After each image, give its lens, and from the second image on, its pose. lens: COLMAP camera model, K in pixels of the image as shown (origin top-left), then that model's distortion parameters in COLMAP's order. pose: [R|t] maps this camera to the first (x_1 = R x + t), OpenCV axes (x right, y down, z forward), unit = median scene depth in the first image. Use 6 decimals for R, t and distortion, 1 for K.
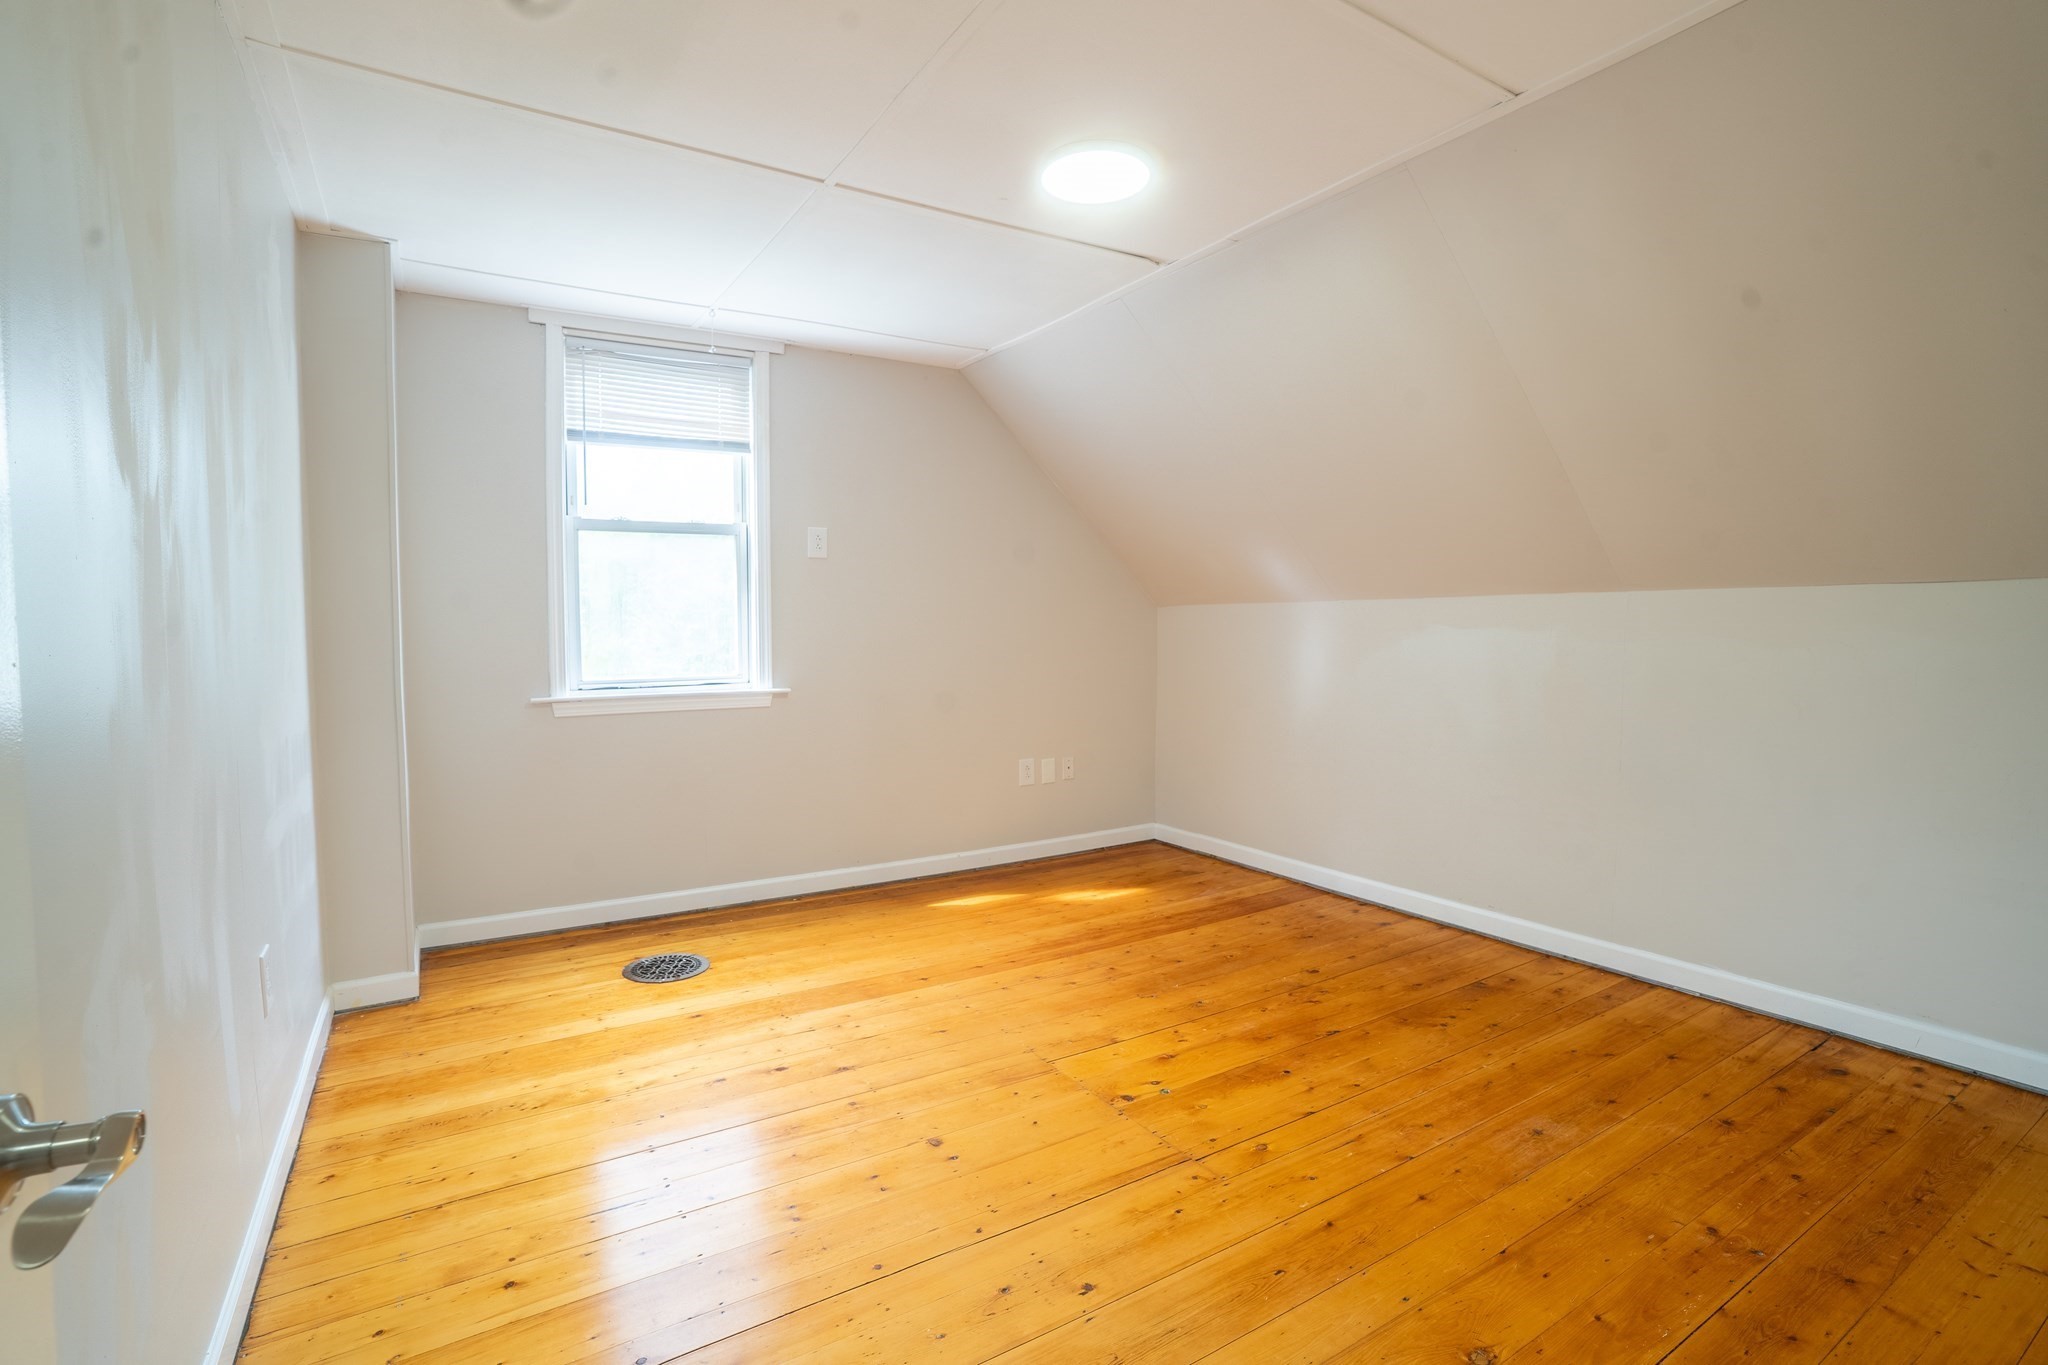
lens RADIAL K [[949.9, 0, 1028.4], [0, 949.9, 675.4], [0, 0, 1]] dist [-0.077627, 0.029170]
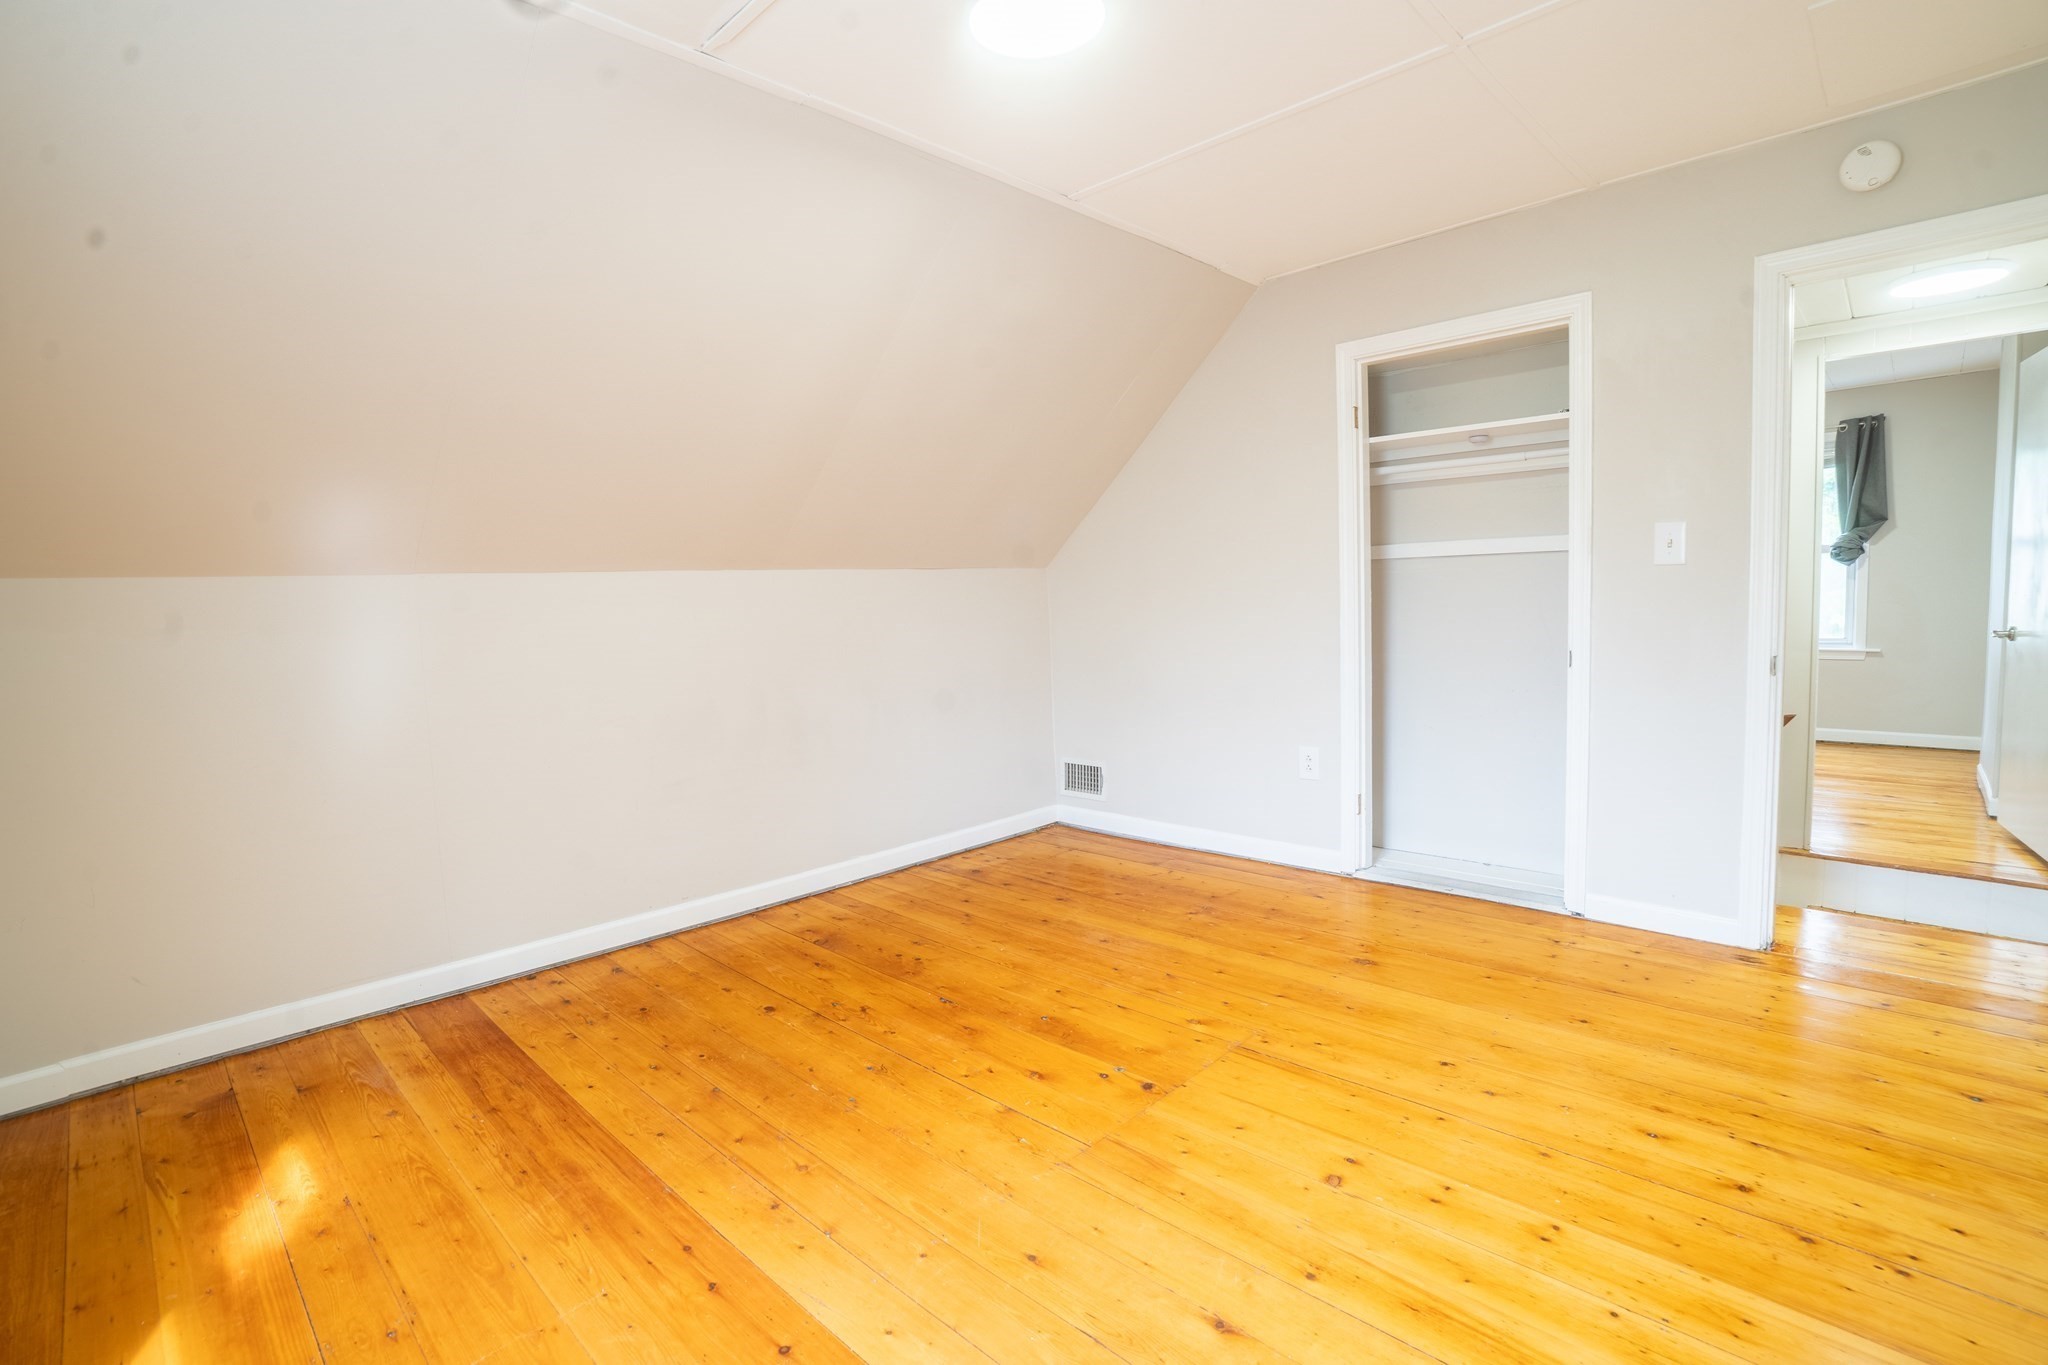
lens RADIAL K [[949.9, 0, 1028.4], [0, 949.9, 675.4], [0, 0, 1]] dist [-0.077627, 0.029170]
pose [[-0.229176, -0.072138, 0.970708, -0.542804], [0.084686, 0.991991, 0.093713, -0.040255], [-0.969694, 0.103683, -0.221232, 0.929253]]
